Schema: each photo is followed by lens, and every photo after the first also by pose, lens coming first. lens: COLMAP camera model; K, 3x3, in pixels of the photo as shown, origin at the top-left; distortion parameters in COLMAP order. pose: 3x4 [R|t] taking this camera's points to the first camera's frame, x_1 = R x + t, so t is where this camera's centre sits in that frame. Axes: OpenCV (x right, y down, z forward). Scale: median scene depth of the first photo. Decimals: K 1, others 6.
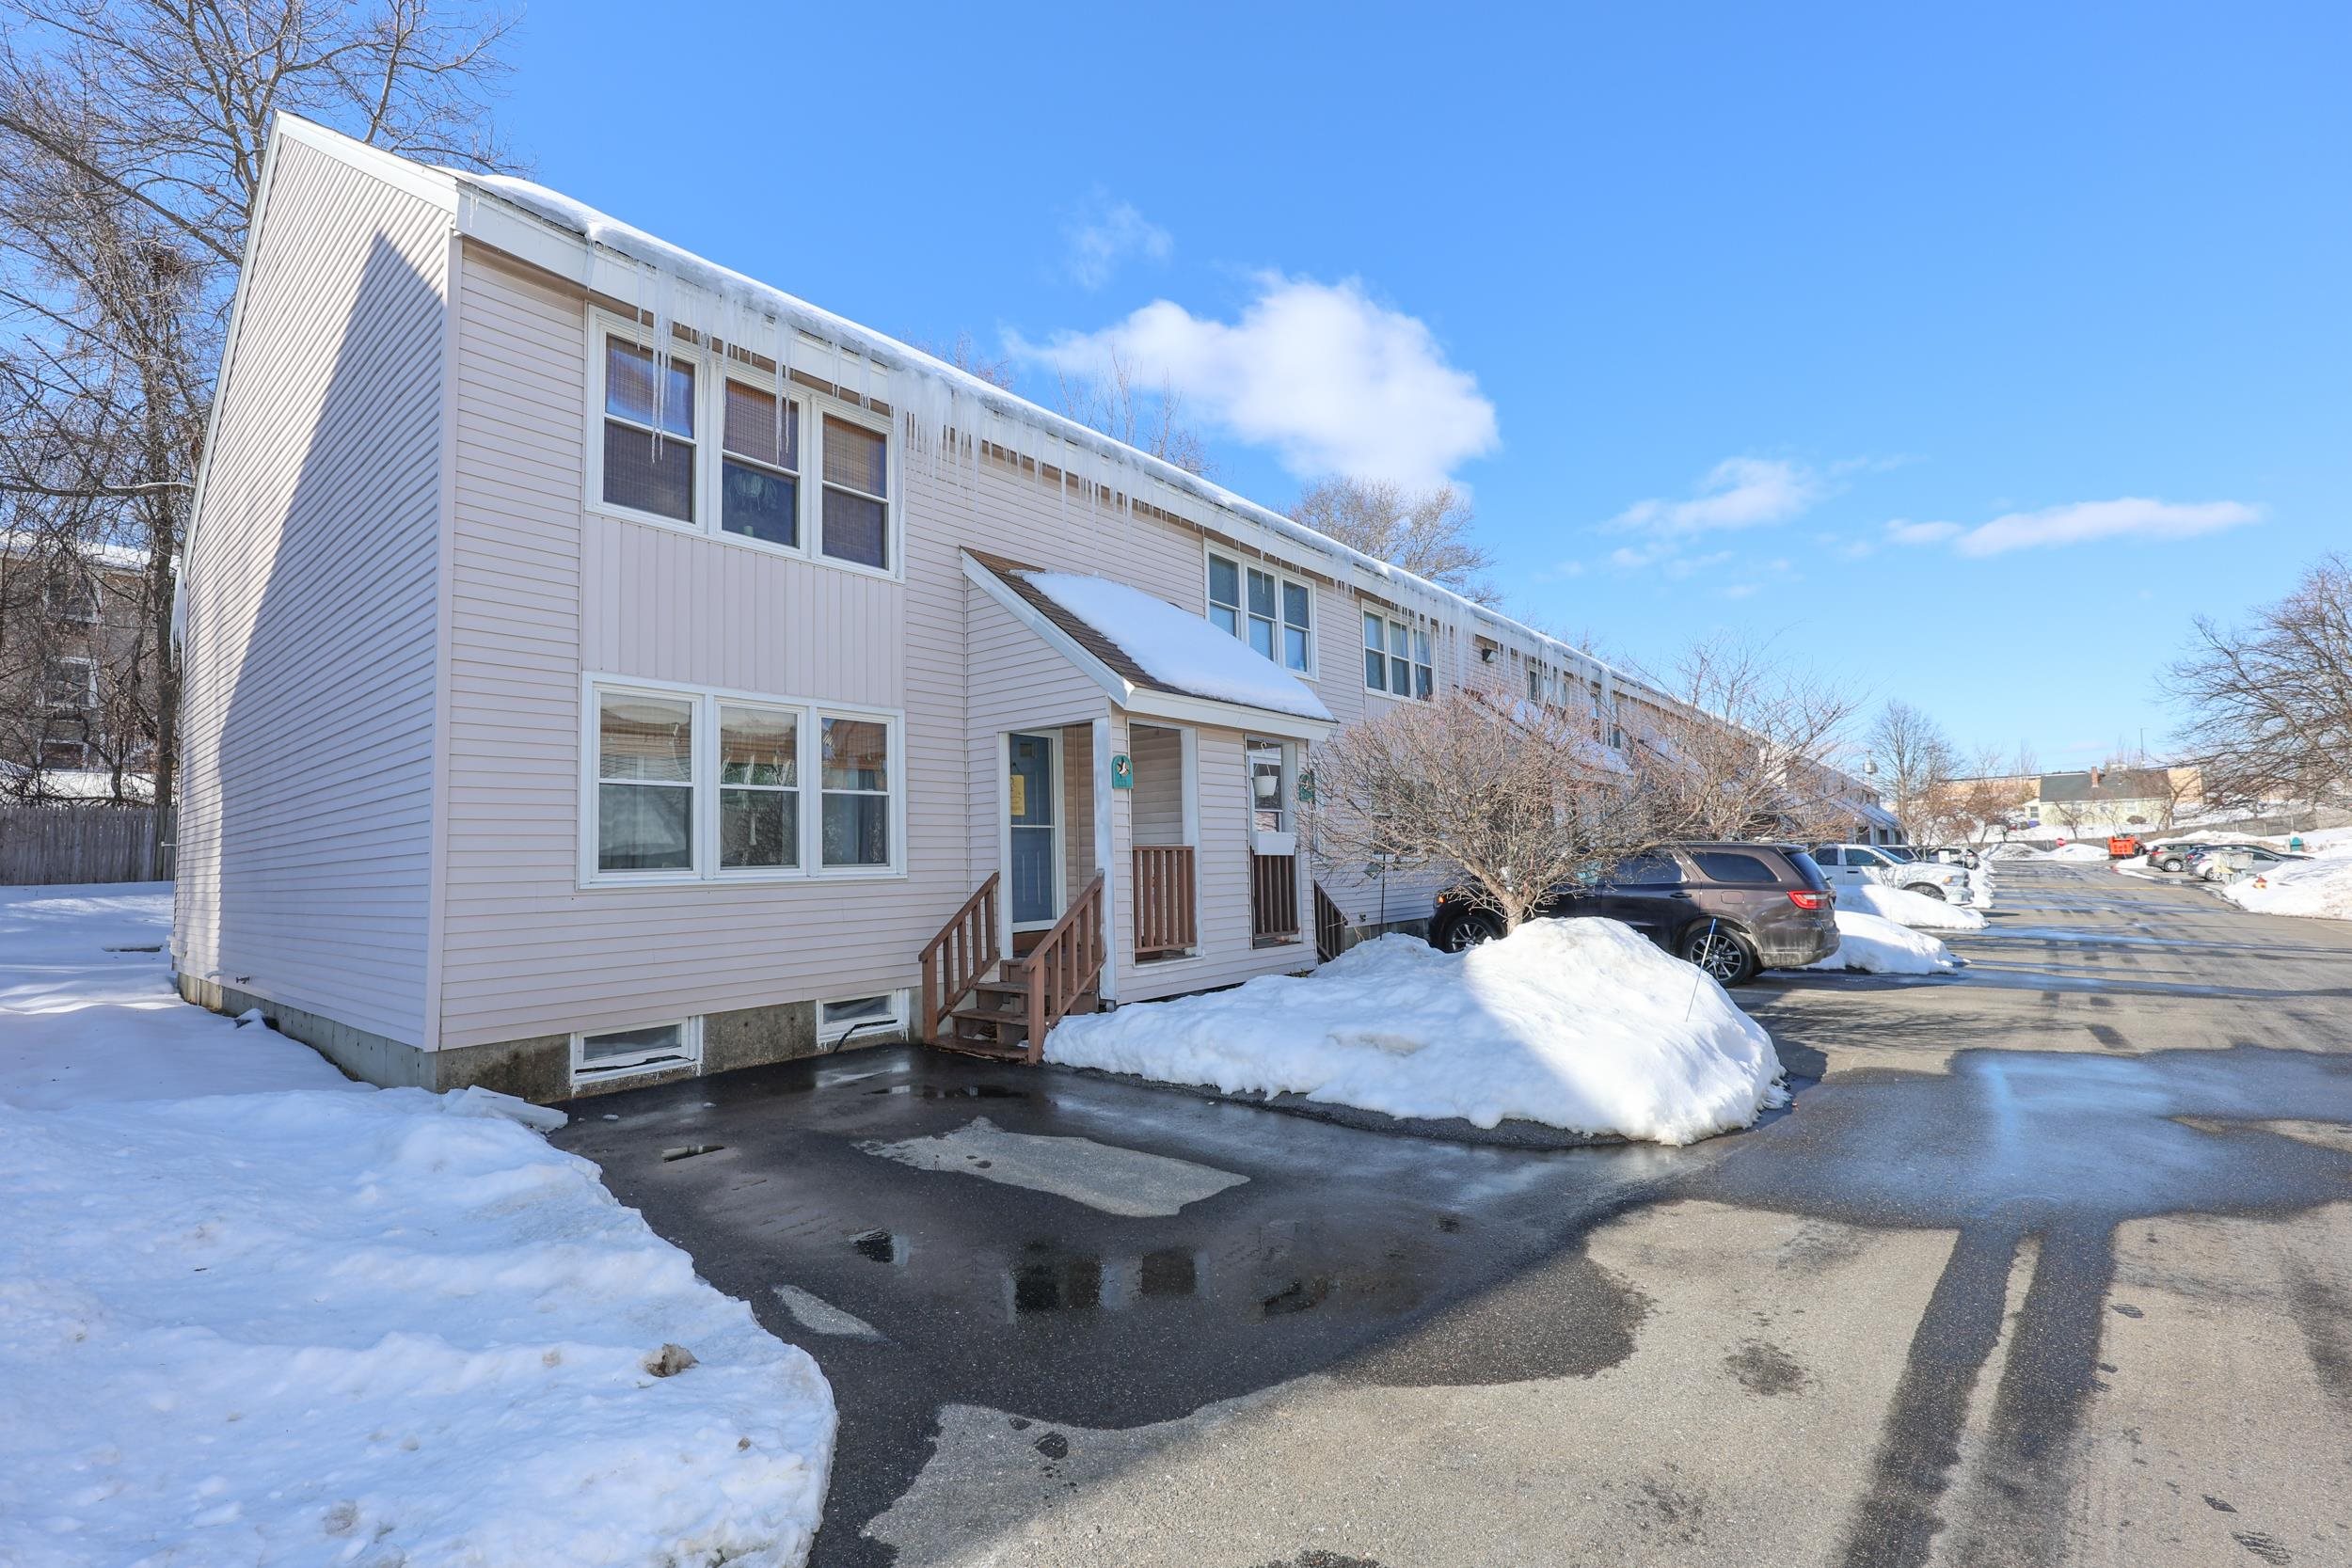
lens RADIAL K [[1004.0, 0, 1178.4], [0, 1004.0, 772.2], [0, 0, 1]] dist [0.017299, -0.000010]
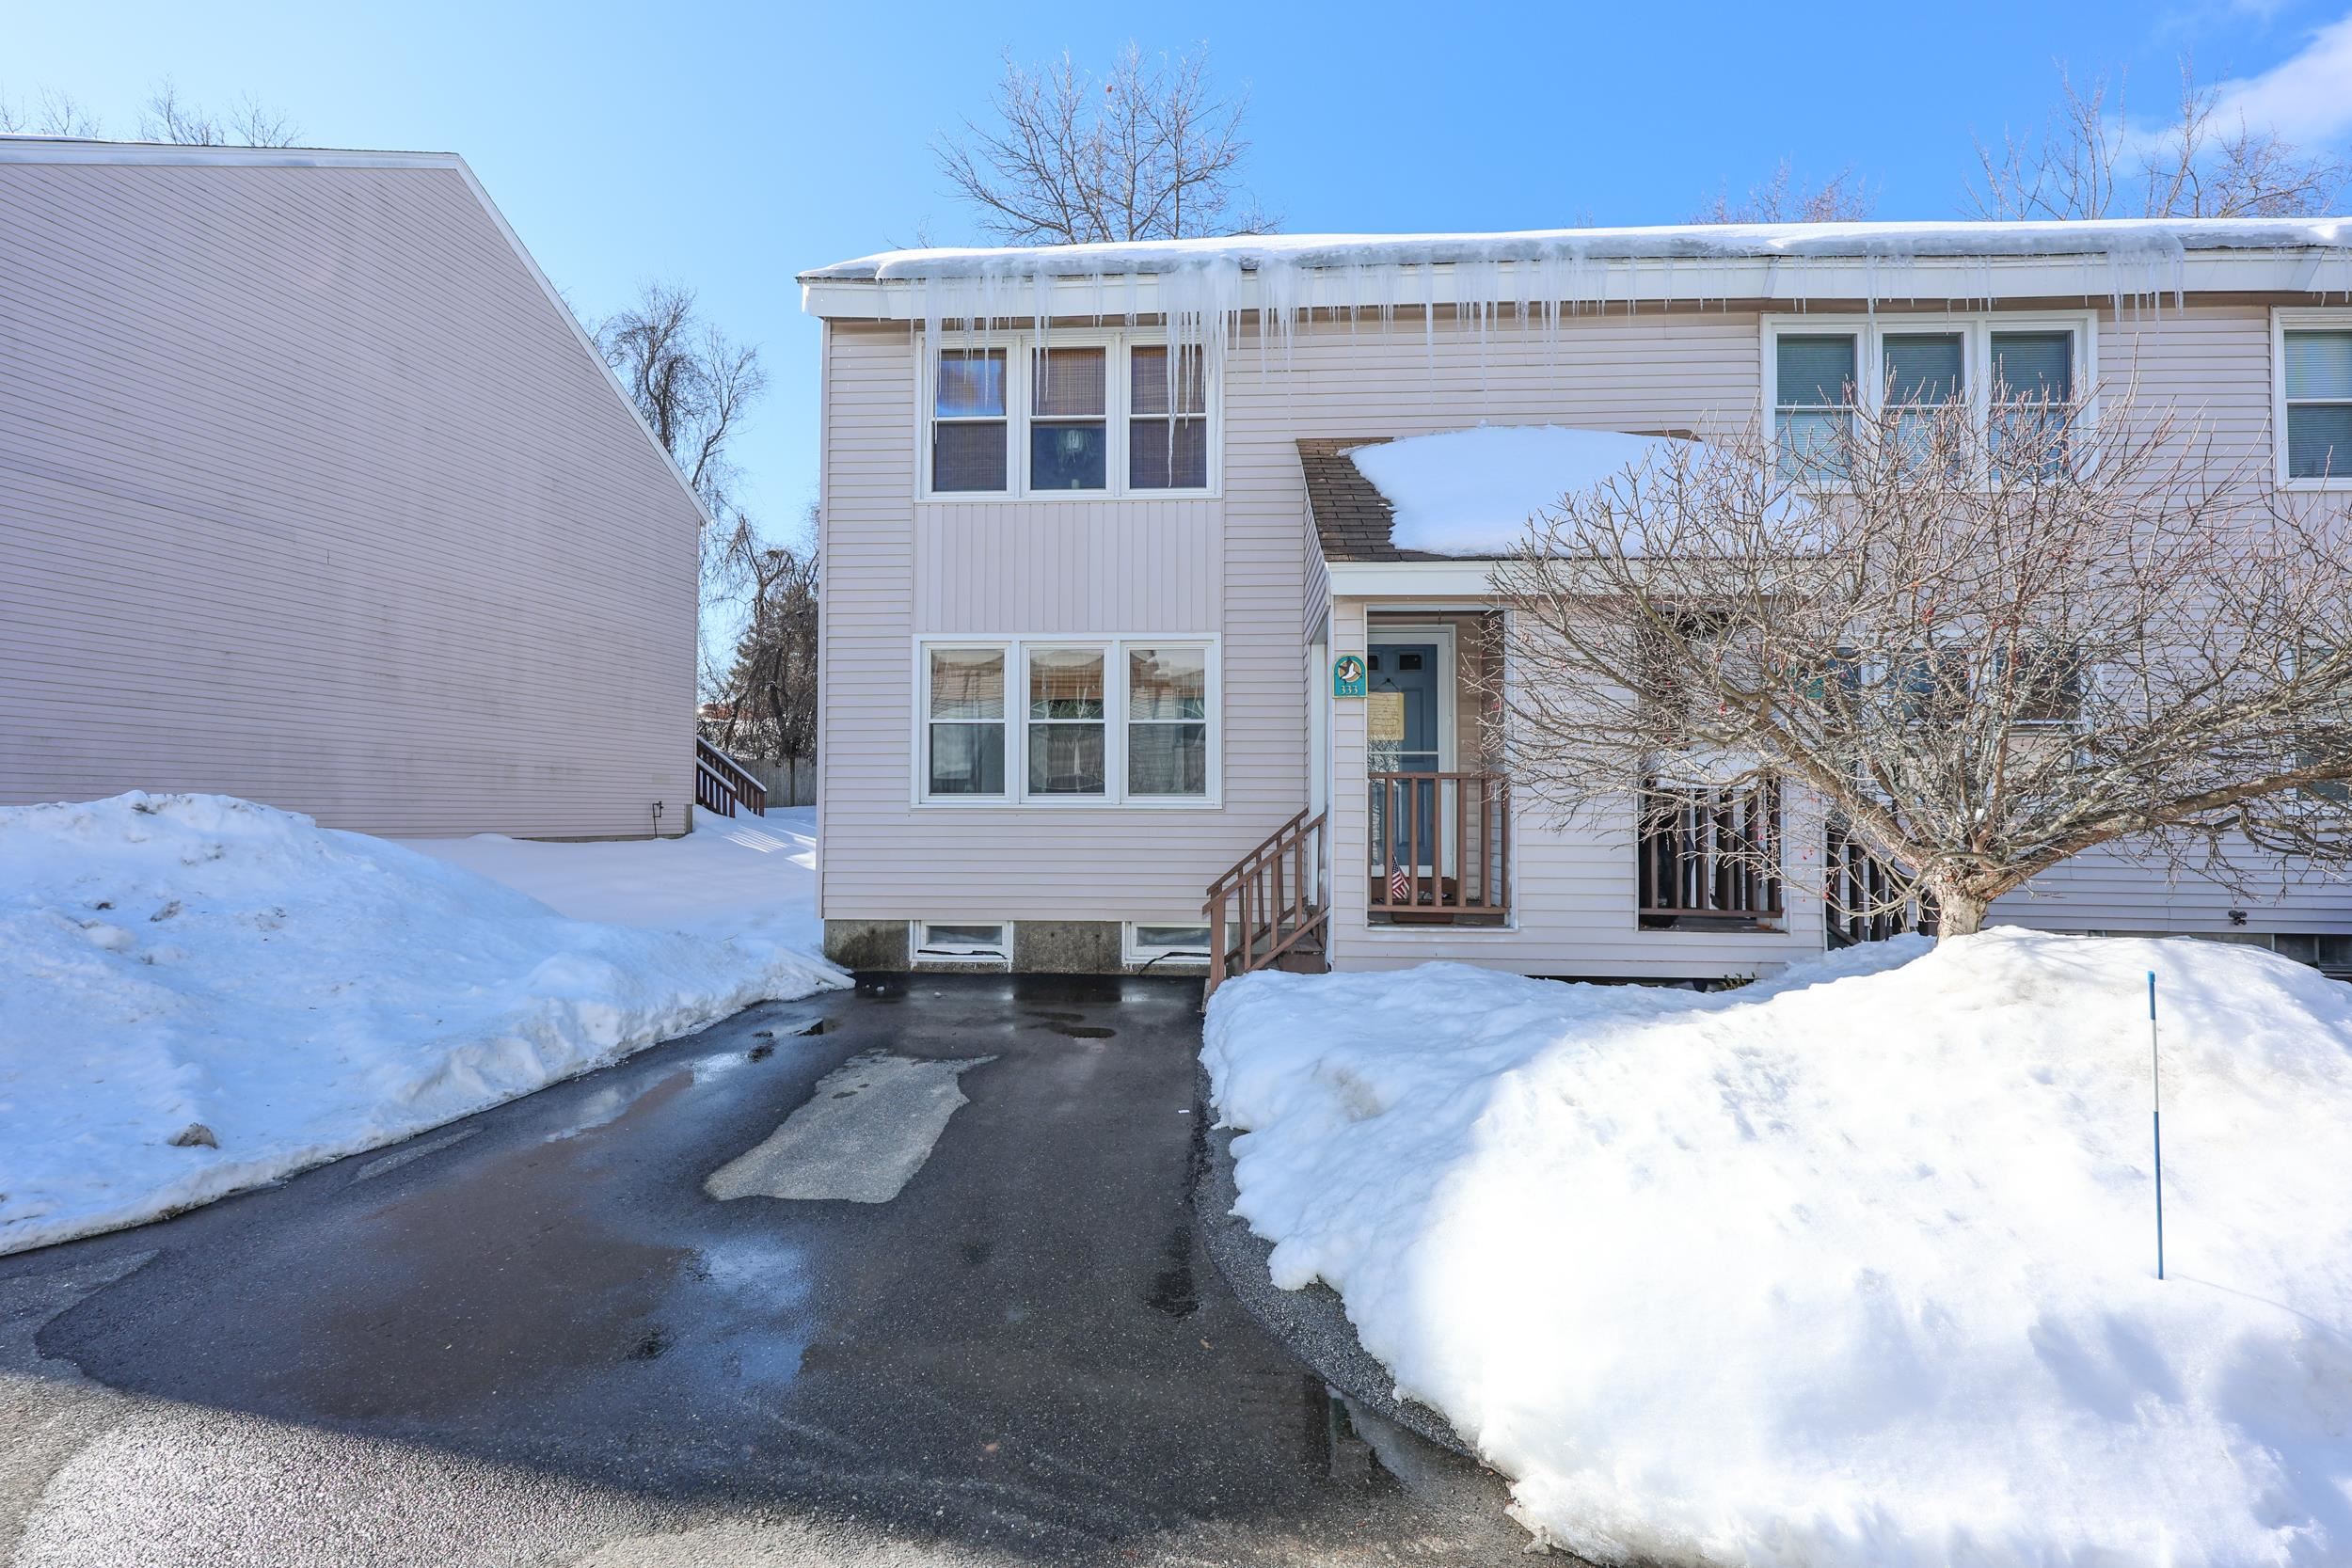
lens RADIAL K [[943.3, 0, 1173.1], [0, 943.3, 787.0], [0, 0, 1]] dist [-0.000702, 0.000186]
pose [[0.603706, 0.000153, -0.797207, 0.452317], [0.053695, 0.997721, 0.040853, 0.049477], [0.795397, -0.067470, 0.602322, 0.463399]]
